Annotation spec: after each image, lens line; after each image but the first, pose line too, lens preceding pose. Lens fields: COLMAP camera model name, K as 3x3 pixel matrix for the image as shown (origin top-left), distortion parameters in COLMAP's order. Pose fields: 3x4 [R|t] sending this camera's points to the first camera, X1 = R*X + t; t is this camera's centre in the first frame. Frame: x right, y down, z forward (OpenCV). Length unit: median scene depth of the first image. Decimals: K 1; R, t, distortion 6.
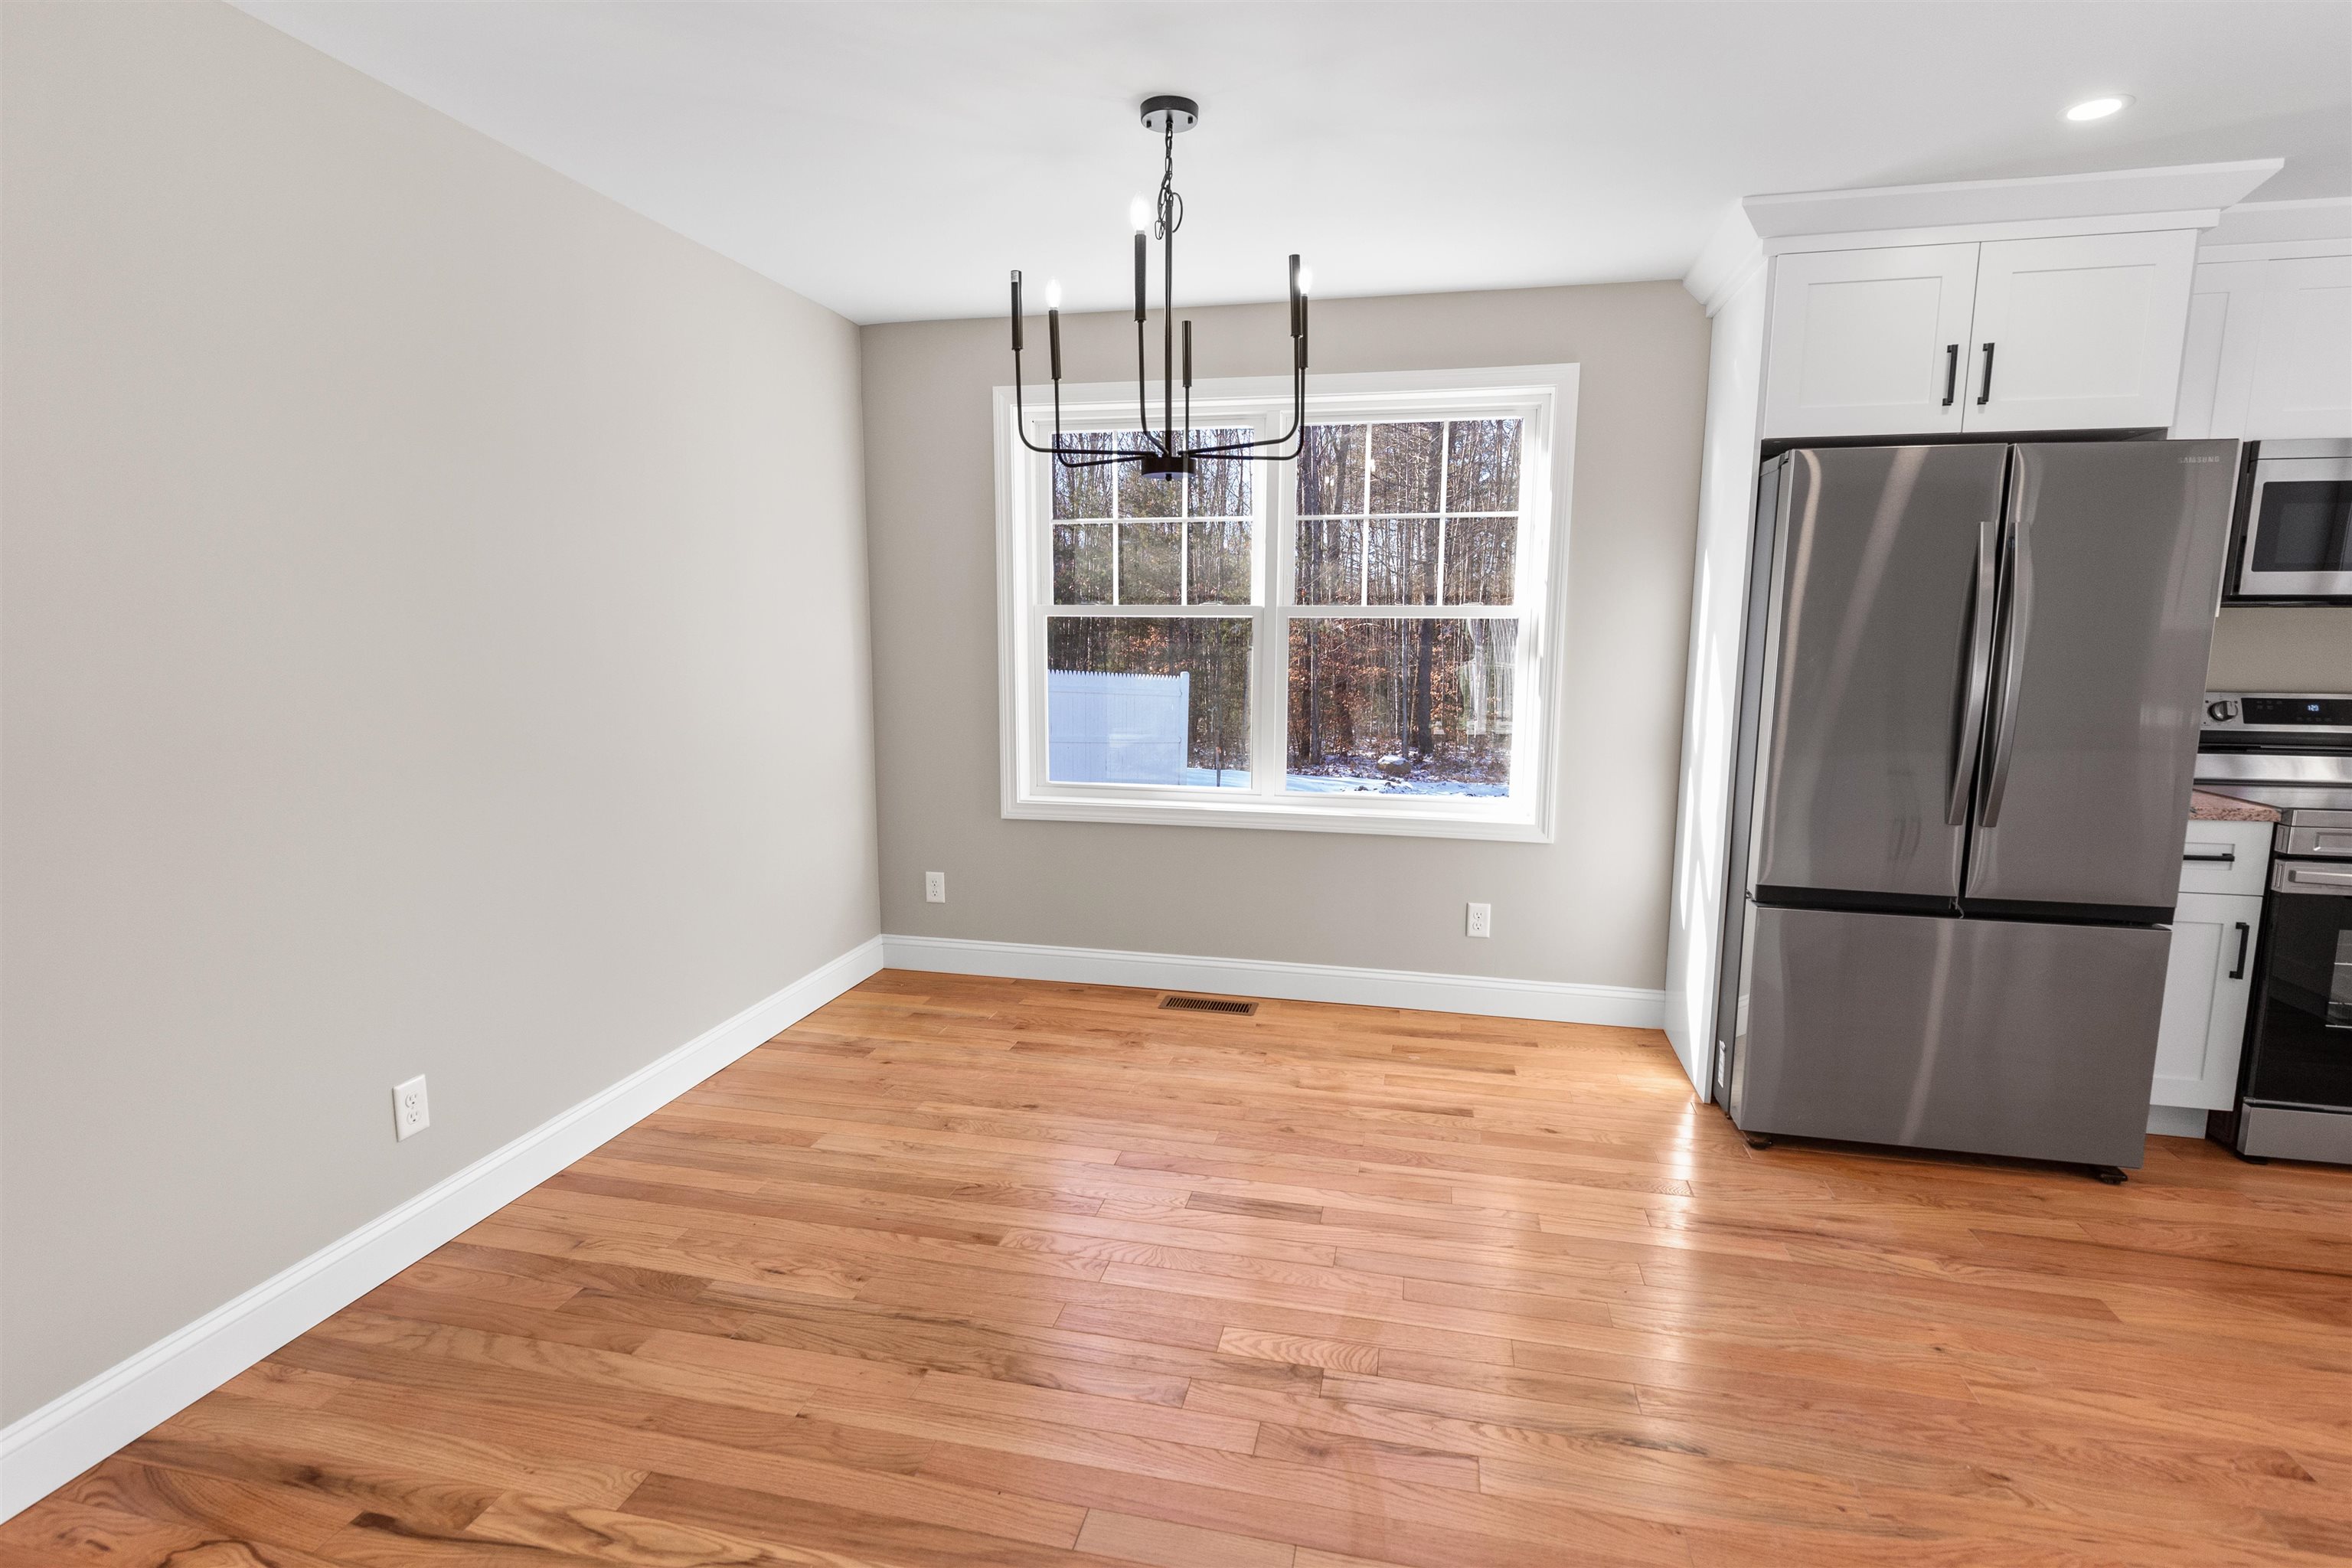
lens RADIAL K [[1079.8, 0, 1197.2], [0, 1079.8, 778.0], [0, 0, 1]] dist [0.008776, -0.001789]
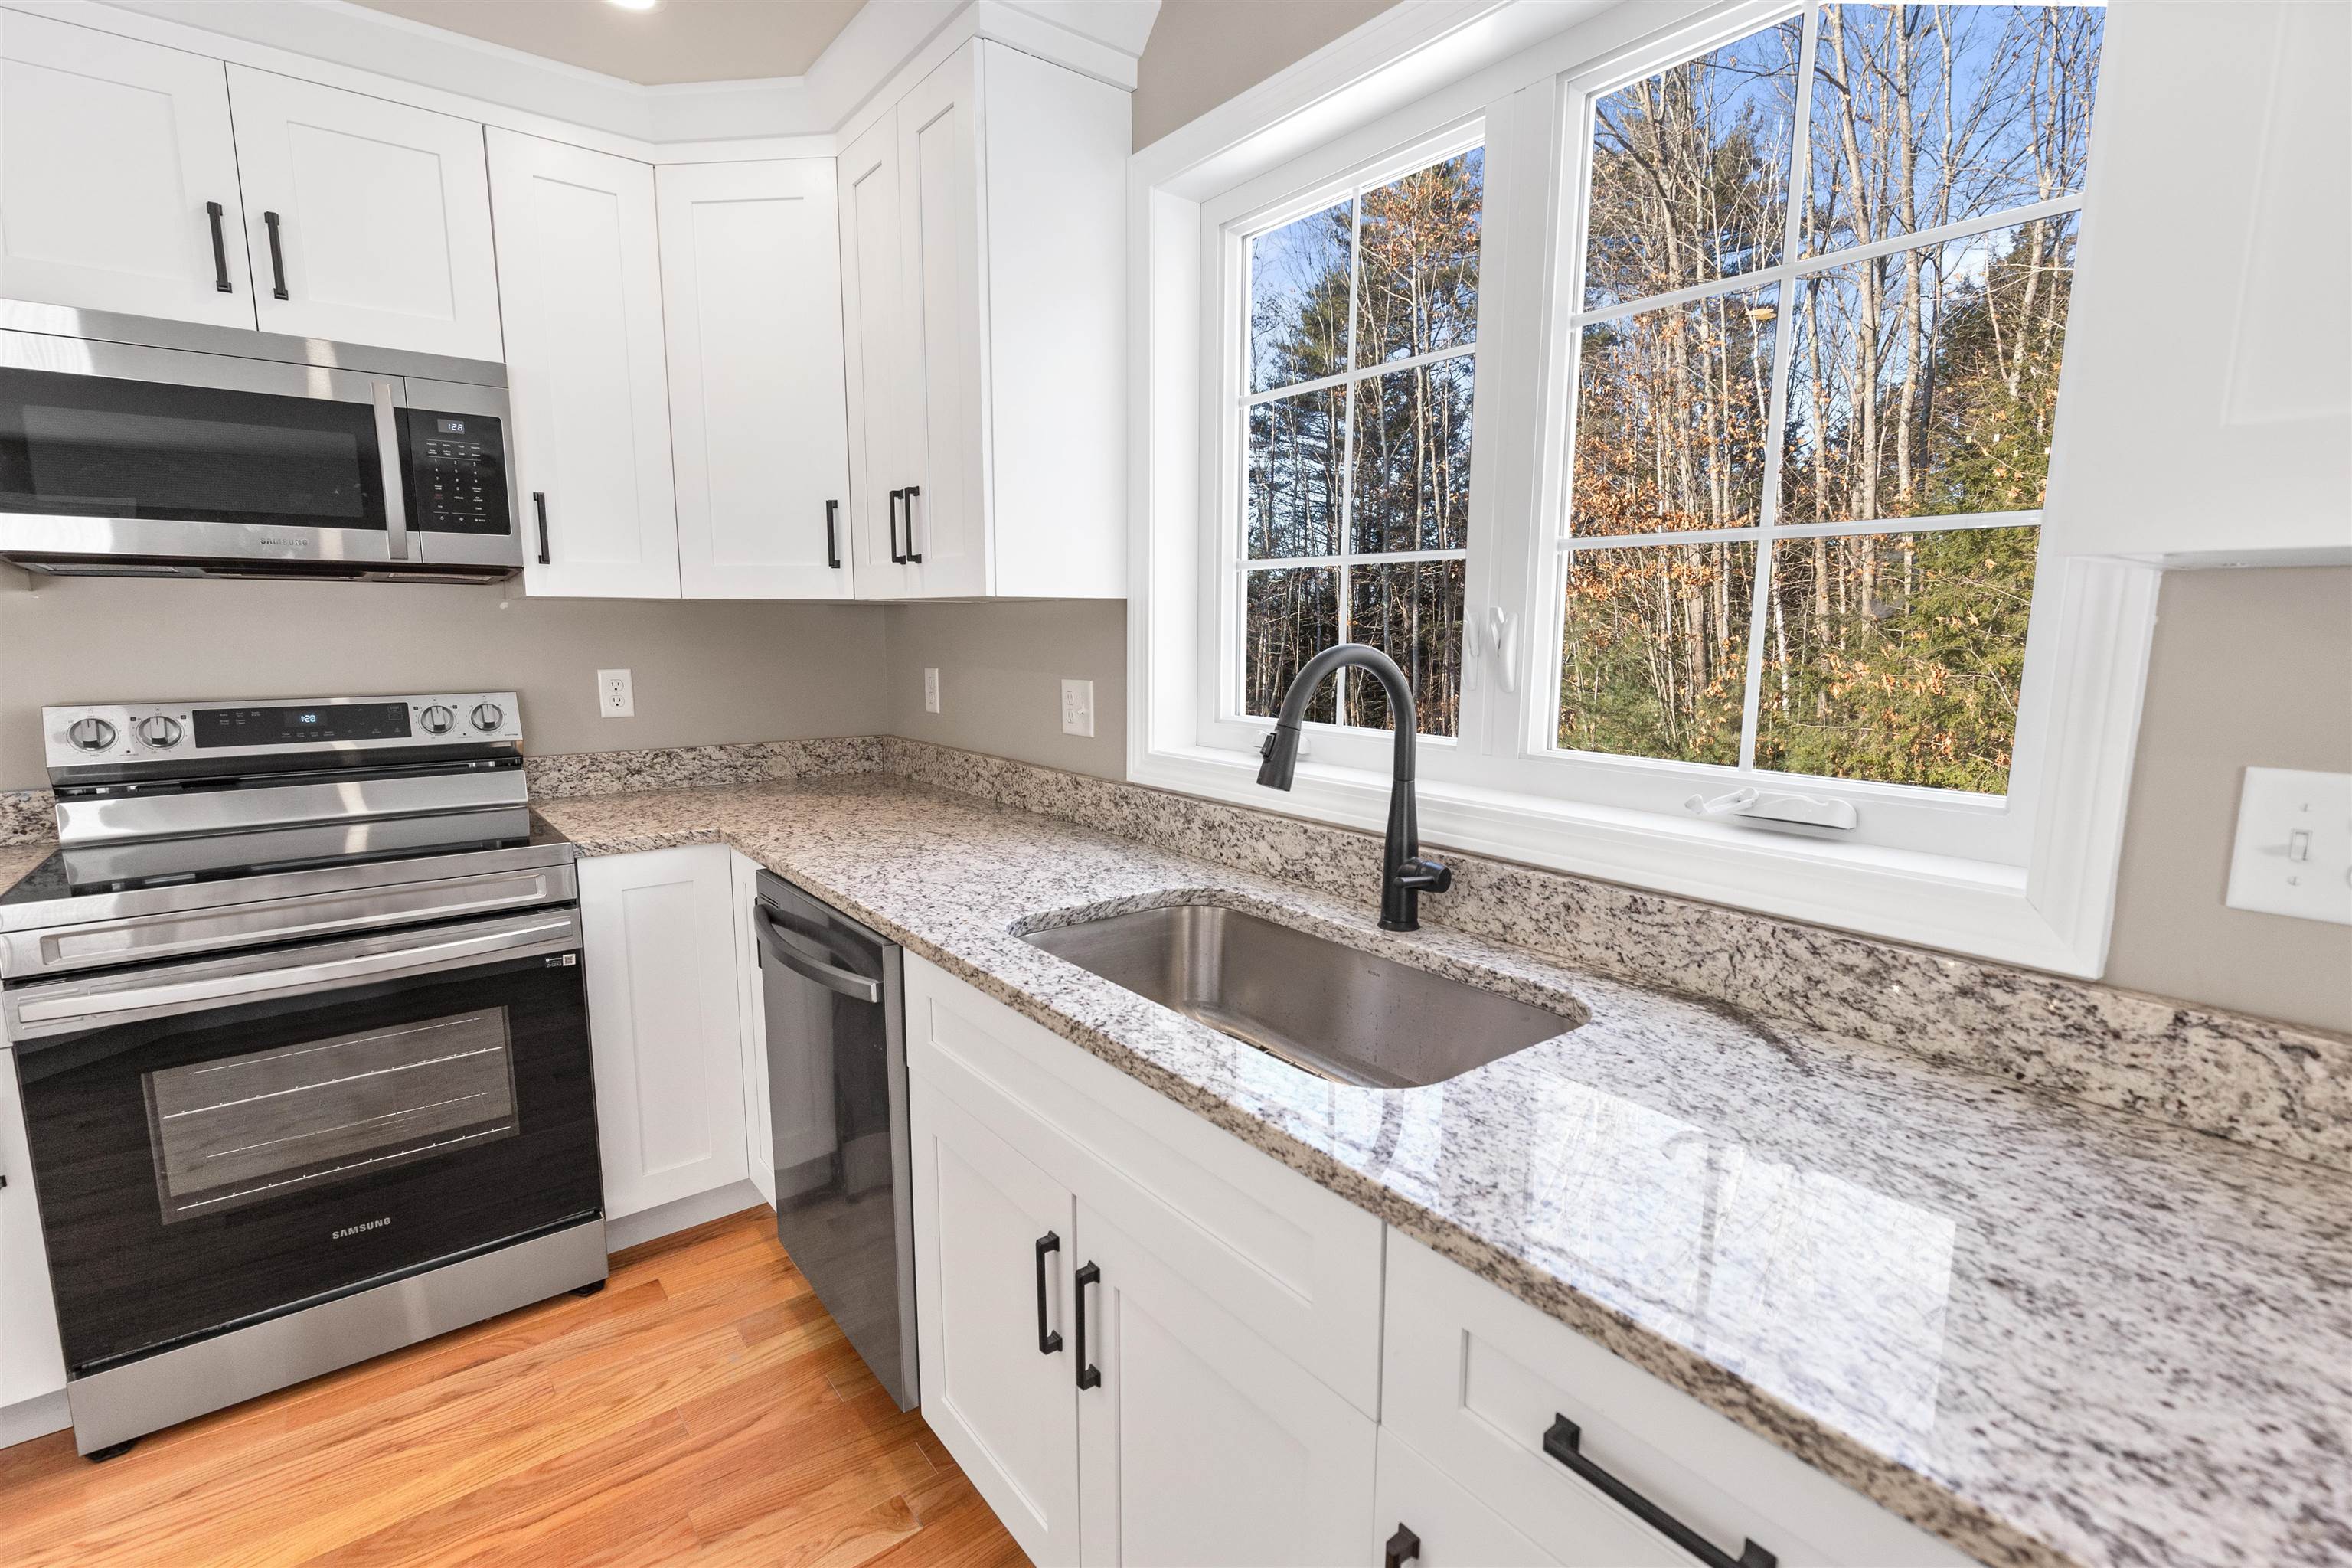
lens RADIAL K [[1079.8, 0, 1181.3], [0, 1079.8, 783.5], [0, 0, 1]] dist [0.008776, -0.001789]
pose [[0.637840, -0.117122, 0.761212, 0.943767], [0.106833, 0.992269, 0.063155, -0.005947], [-0.762724, 0.041040, 0.645421, 0.105024]]
